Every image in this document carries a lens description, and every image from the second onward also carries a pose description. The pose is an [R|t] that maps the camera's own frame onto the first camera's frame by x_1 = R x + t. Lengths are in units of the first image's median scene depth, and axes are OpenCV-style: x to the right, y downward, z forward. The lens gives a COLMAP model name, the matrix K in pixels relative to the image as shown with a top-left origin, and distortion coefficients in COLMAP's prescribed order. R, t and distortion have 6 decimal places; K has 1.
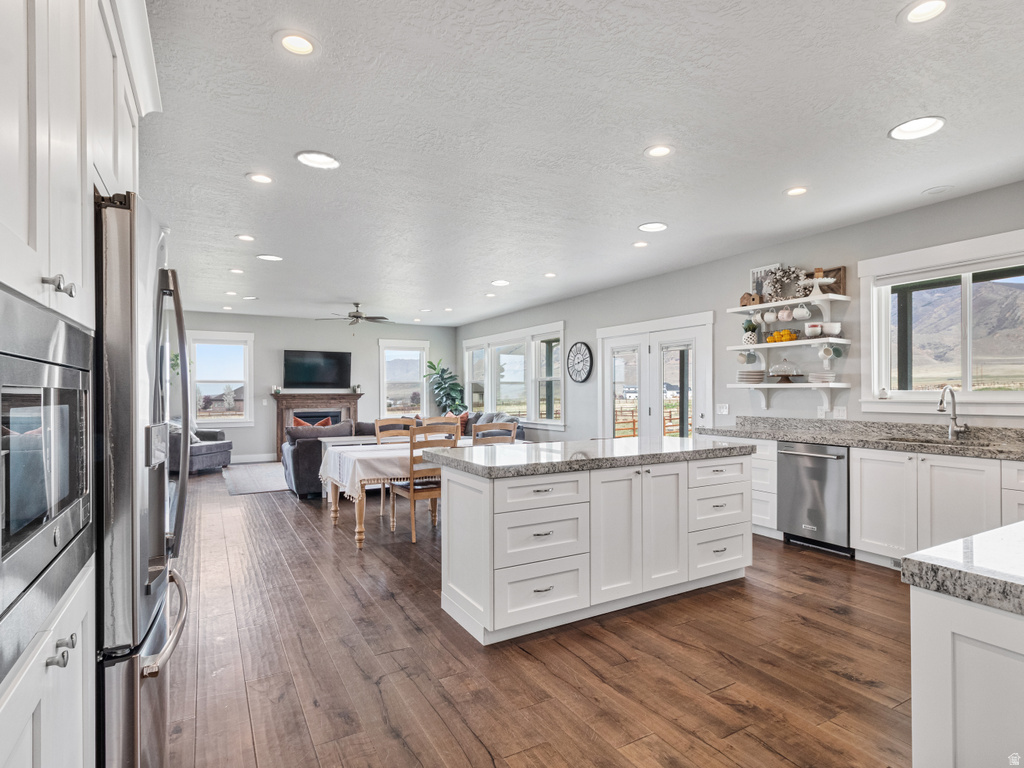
lens RADIAL K [[553.9, 0, 515.1], [0, 553.9, 394.6], [0, 0, 1]] dist [-0.004645, -0.000335]
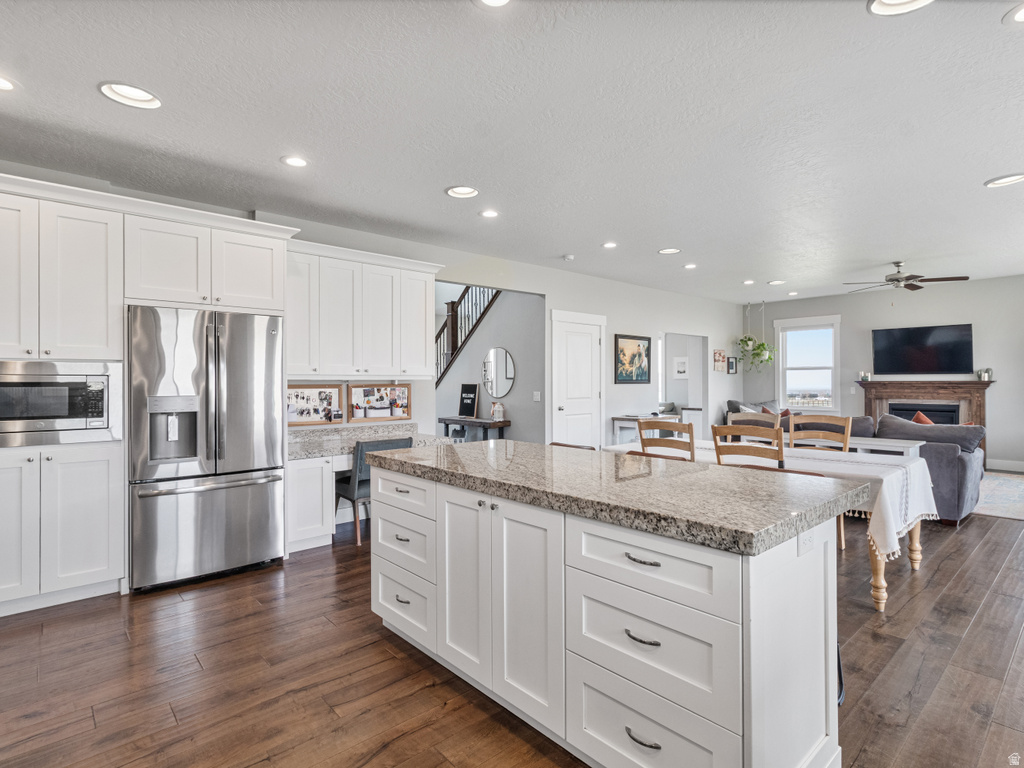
lens RADIAL K [[541.4, 0, 522.7], [0, 541.4, 389.8], [0, 0, 1]] dist [0.001594, 0.002046]
pose [[0.220813, 0.020737, -0.975096, 0.317616], [-0.003686, 0.999785, 0.020427, -0.003484], [0.975309, -0.000917, 0.220841, 0.332278]]
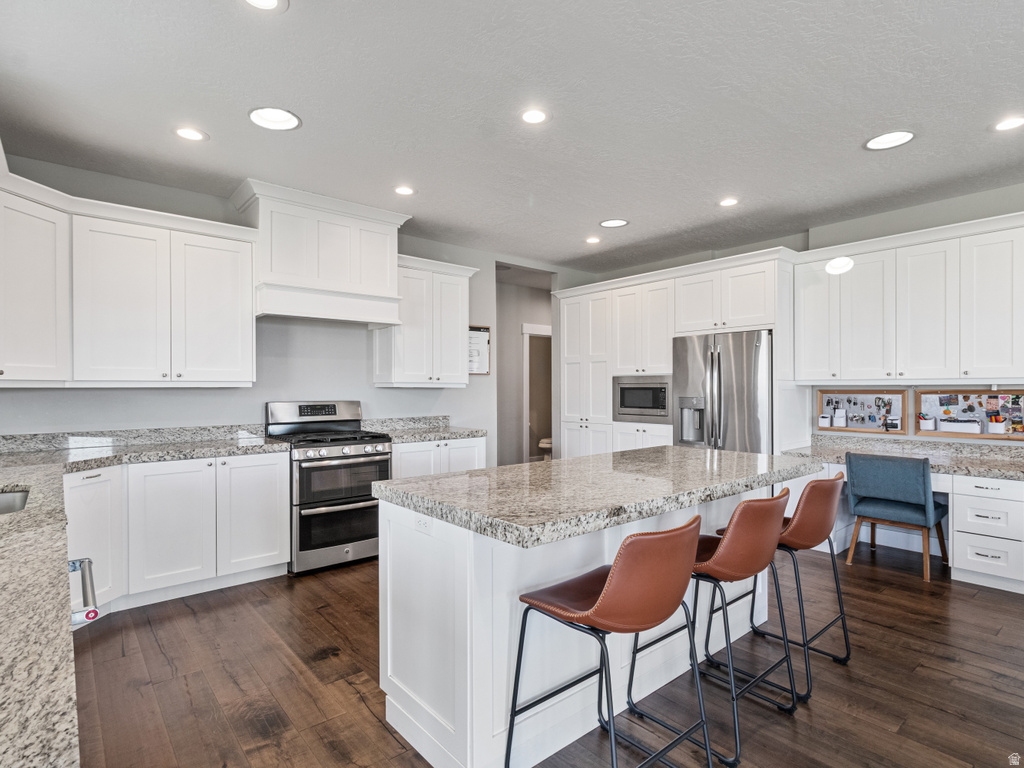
lens RADIAL K [[541.4, 0, 522.7], [0, 541.4, 389.8], [0, 0, 1]] dist [0.001594, 0.002046]
pose [[-0.981170, 0.009780, -0.192900, 0.163566], [0.008137, 0.999924, 0.009310, -0.004422], [0.192977, 0.007565, -0.981174, 0.679339]]
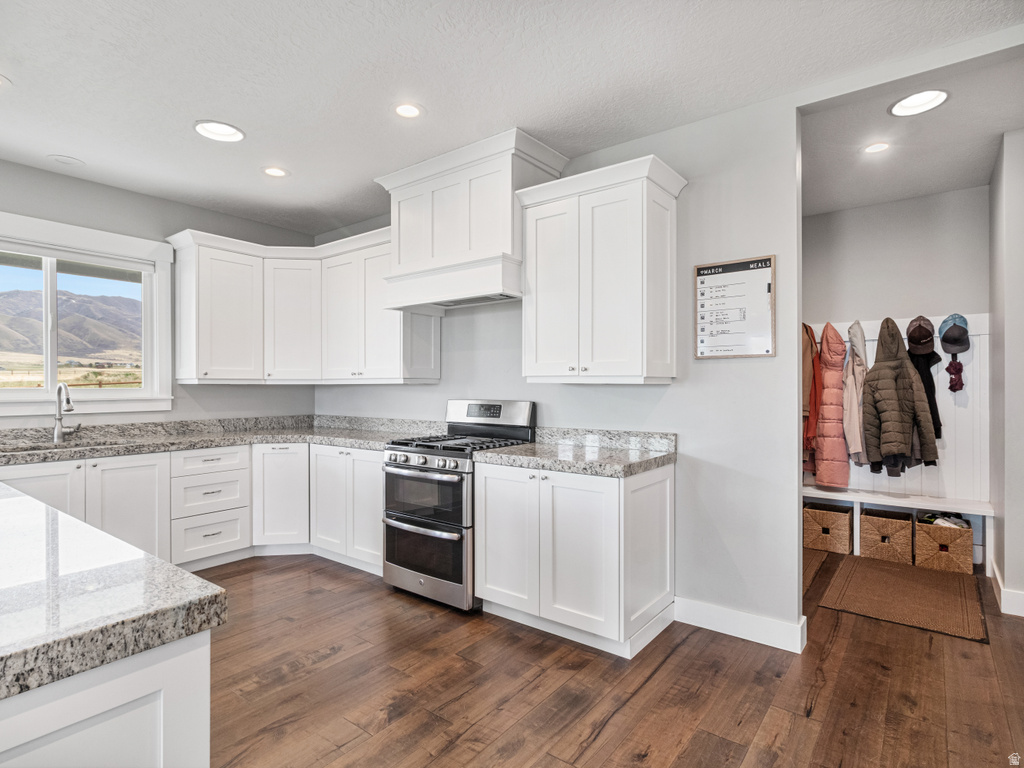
lens RADIAL K [[541.4, 0, 522.7], [0, 541.4, 389.8], [0, 0, 1]] dist [0.001594, 0.002046]
pose [[-0.394214, -0.001034, 0.919018, -0.141883], [0.009390, 0.999943, 0.005153, -0.000818], [-0.918971, 0.010661, -0.394181, 0.298682]]
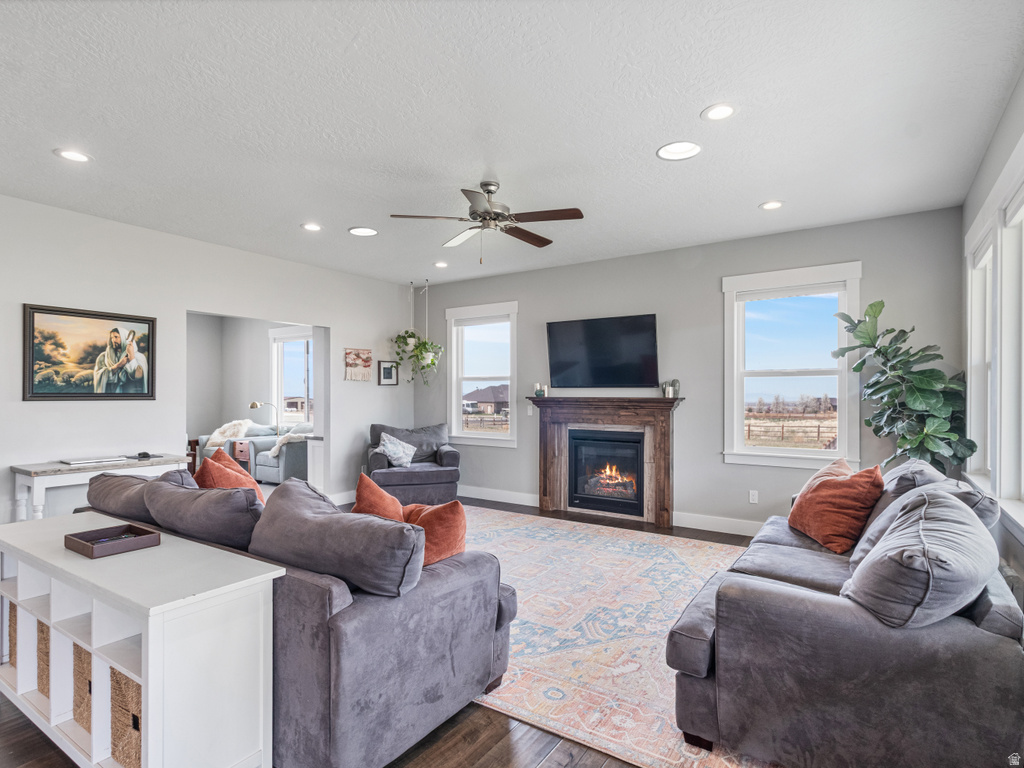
lens RADIAL K [[539.8, 0, 527.6], [0, 539.8, 396.6], [0, 0, 1]] dist [0.006689, 0.001962]
pose [[0.449671, 0.010858, -0.893128, 0.094504], [-0.010293, 0.999923, 0.006974, -0.006434], [0.893135, 0.006057, 0.449748, 0.829126]]
